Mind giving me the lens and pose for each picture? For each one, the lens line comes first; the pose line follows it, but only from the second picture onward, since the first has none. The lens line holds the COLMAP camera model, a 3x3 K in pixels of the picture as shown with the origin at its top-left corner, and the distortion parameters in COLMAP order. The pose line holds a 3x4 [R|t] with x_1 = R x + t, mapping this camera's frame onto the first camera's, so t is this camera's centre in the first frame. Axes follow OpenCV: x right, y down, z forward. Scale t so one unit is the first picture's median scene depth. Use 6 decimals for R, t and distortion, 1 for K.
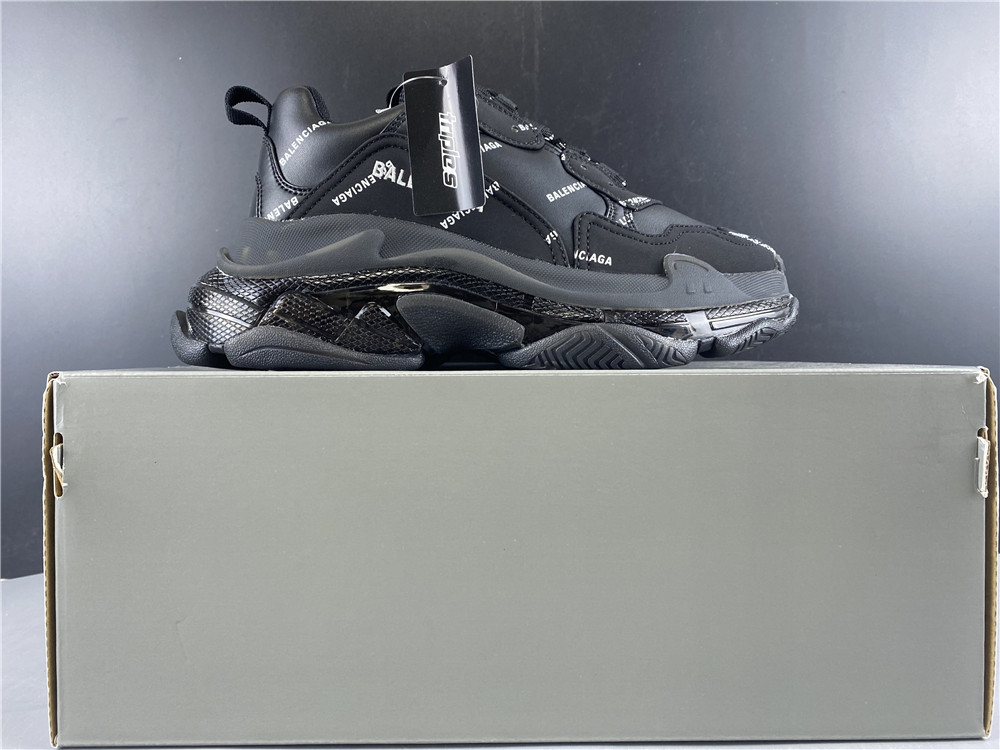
lens RADIAL K [[818.9, 0, 500.0], [0, 818.9, 375.0], [0, 0, 1]] dist [0.004007, -0.050709]
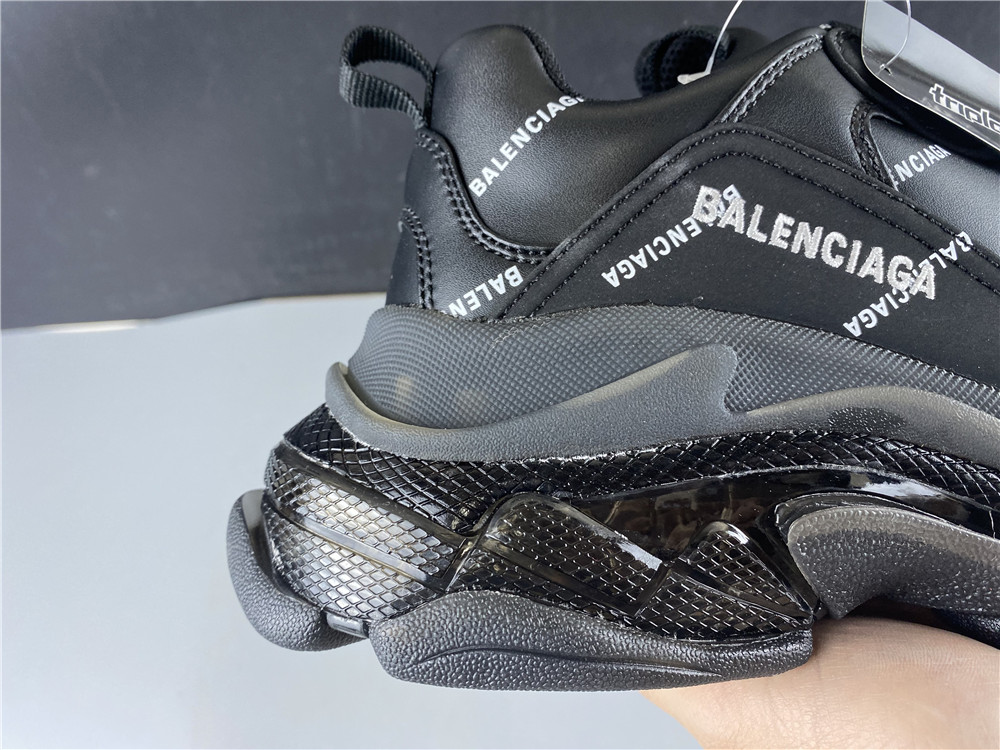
lens RADIAL K [[793.7, 0, 500.0], [0, 793.7, 375.0], [0, 0, 1]] dist [0.091443, -0.207134]
pose [[0.999989, -0.000553, 0.004588, -0.260380], [0.000587, 0.999973, -0.007308, -0.155190], [-0.004584, 0.007311, 0.999963, 0.565961]]
